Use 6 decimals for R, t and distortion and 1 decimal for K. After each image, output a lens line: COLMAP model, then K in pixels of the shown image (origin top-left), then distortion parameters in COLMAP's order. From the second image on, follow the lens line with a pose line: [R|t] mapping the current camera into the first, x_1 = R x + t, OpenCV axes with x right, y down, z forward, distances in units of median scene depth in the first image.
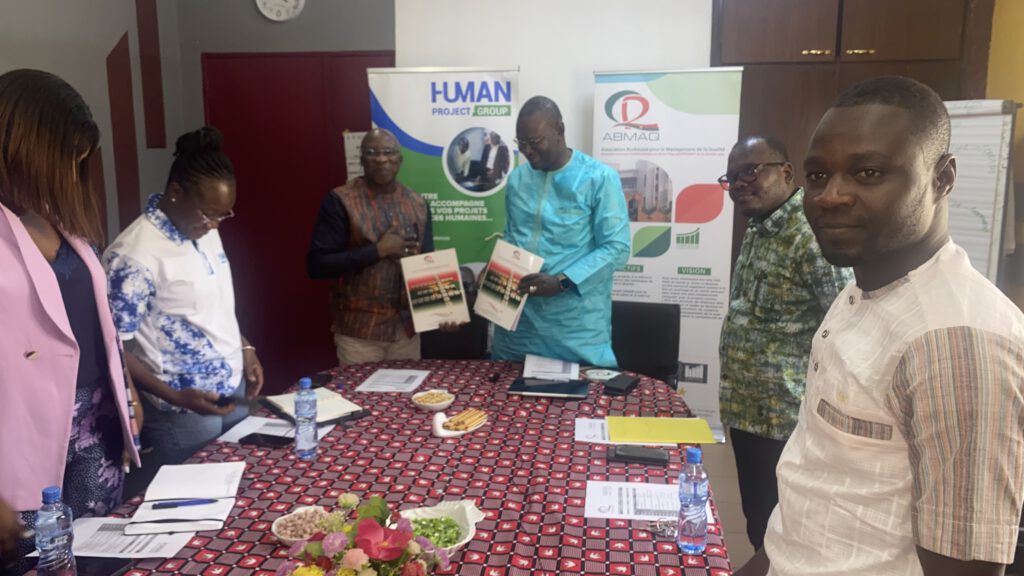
lens RADIAL K [[769.0, 0, 501.4], [0, 769.0, 282.0], [0, 0, 1]] dist [0.073824, -0.135611]
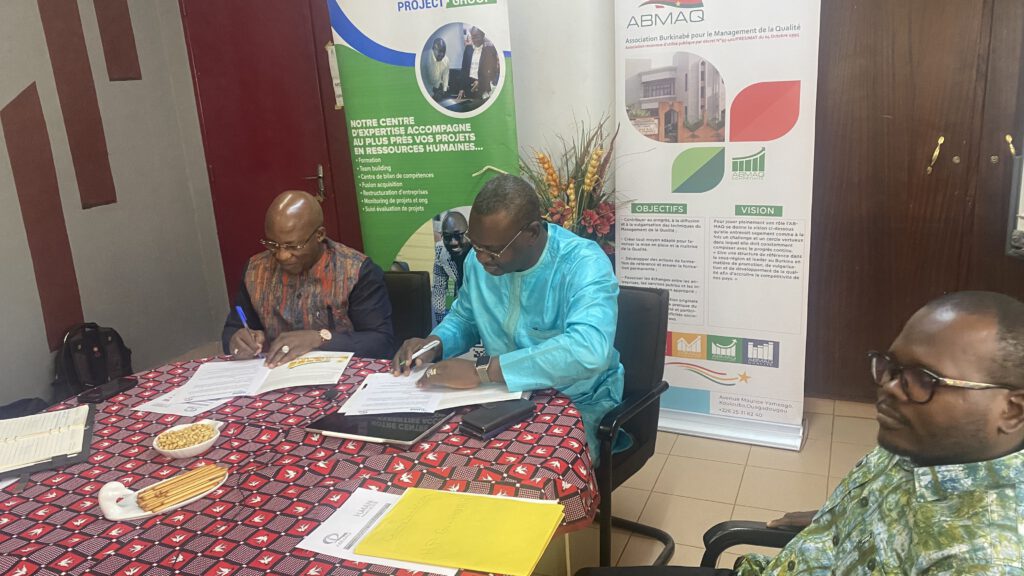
lens RADIAL K [[767.4, 0, 517.1], [0, 767.4, 297.9], [0, 0, 1]] dist [0.058040, -0.136291]
pose [[0.969723, 0.004993, -0.244158, 0.340629], [0.024607, 0.992705, 0.118031, -0.038559], [0.242966, -0.120465, 0.962526, 0.433198]]
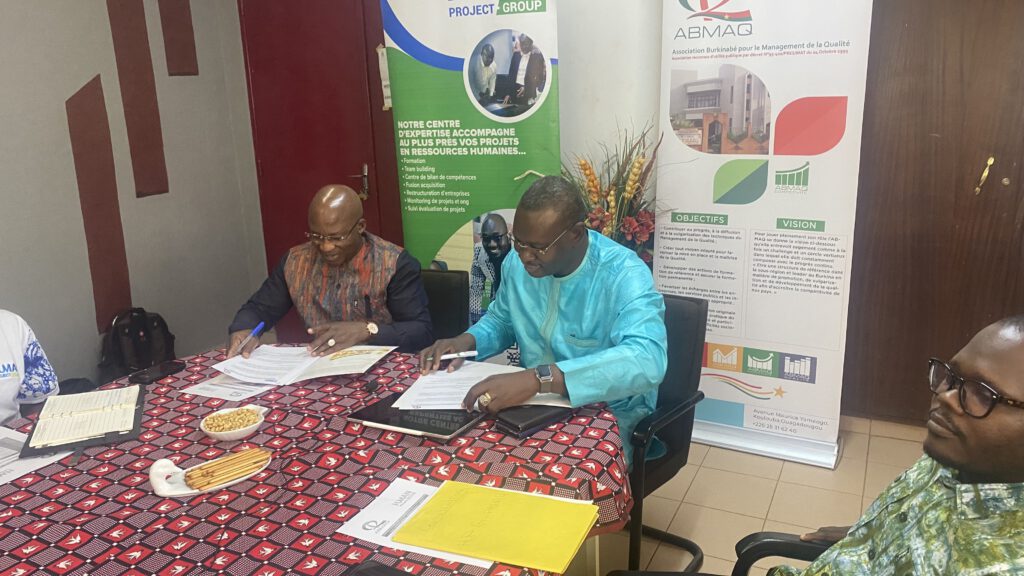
lens RADIAL K [[767.9, 0, 511.6], [0, 767.9, 284.9], [0, 0, 1]] dist [0.051763, -0.123606]
pose [[0.956013, 0.040662, -0.290493, 0.334825], [-0.013678, 0.995448, 0.094323, -0.036423], [0.293006, -0.086201, 0.952217, 0.419241]]
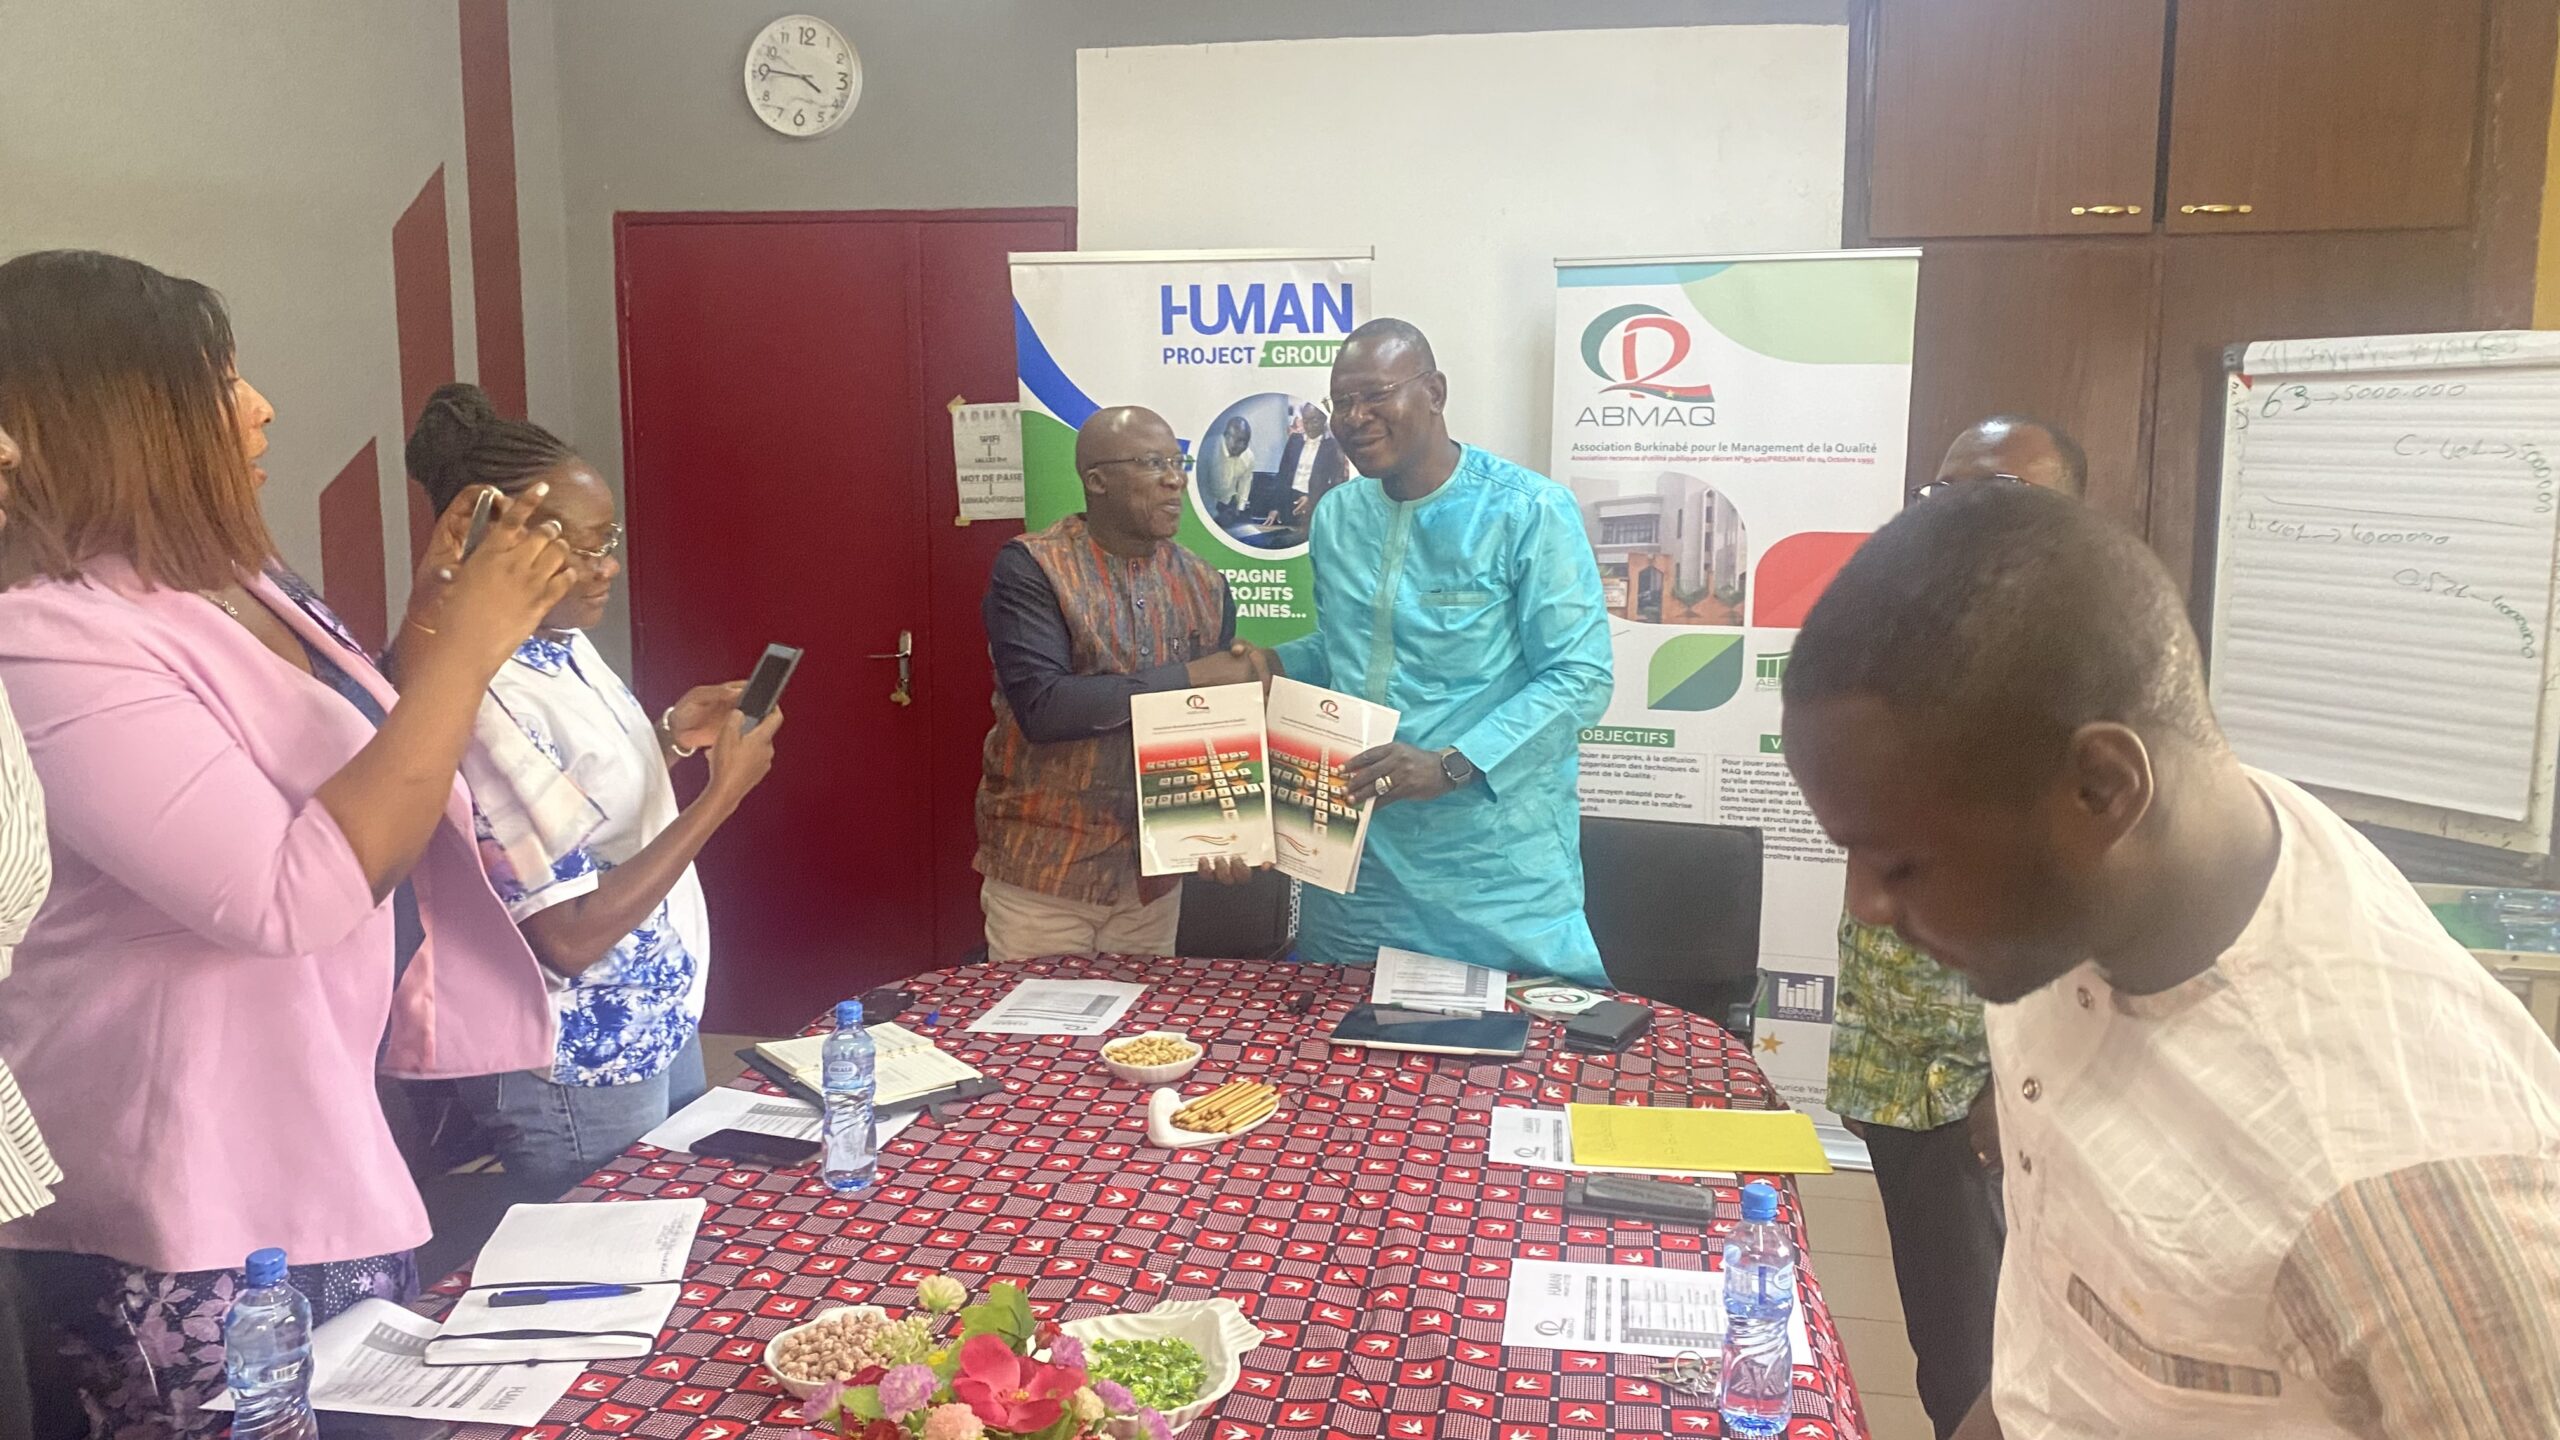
lens RADIAL K [[1916.6, 0, 1266.3], [0, 1916.6, 708.5], [0, 0, 1]] dist [0.081491, -0.136824]
pose [[0.999236, 0.008116, -0.038228, 0.011415], [-0.009071, 0.999649, -0.024882, -0.009637], [0.038012, 0.025210, 0.998959, -0.040501]]
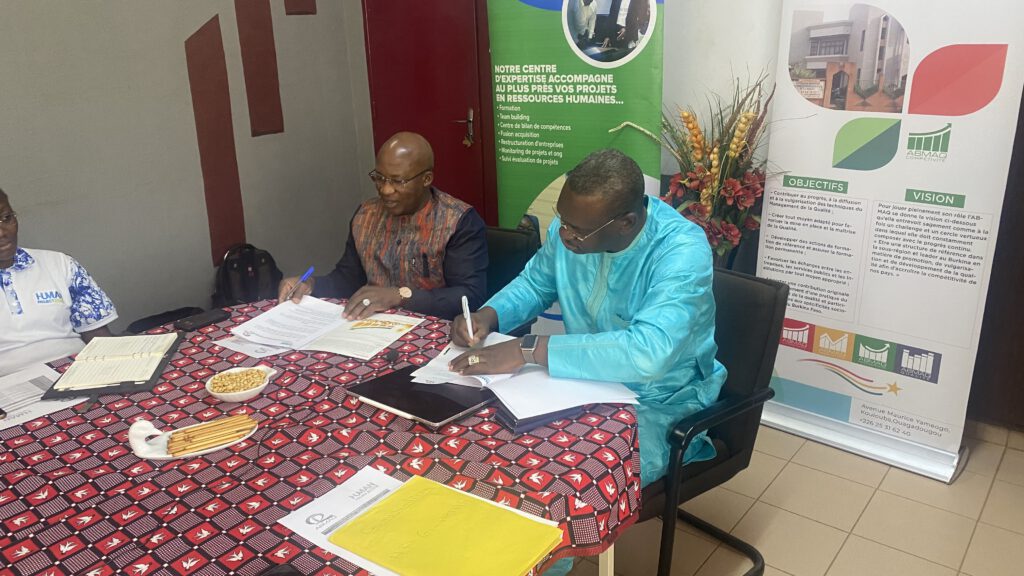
lens RADIAL K [[767.9, 0, 511.6], [0, 767.9, 284.9], [0, 0, 1]] dist [0.051763, -0.123606]
pose [[0.870796, 0.129139, -0.474382, 0.418649], [-0.048783, 0.982820, 0.178001, -0.062247], [0.489219, -0.131860, 0.862135, 0.533128]]
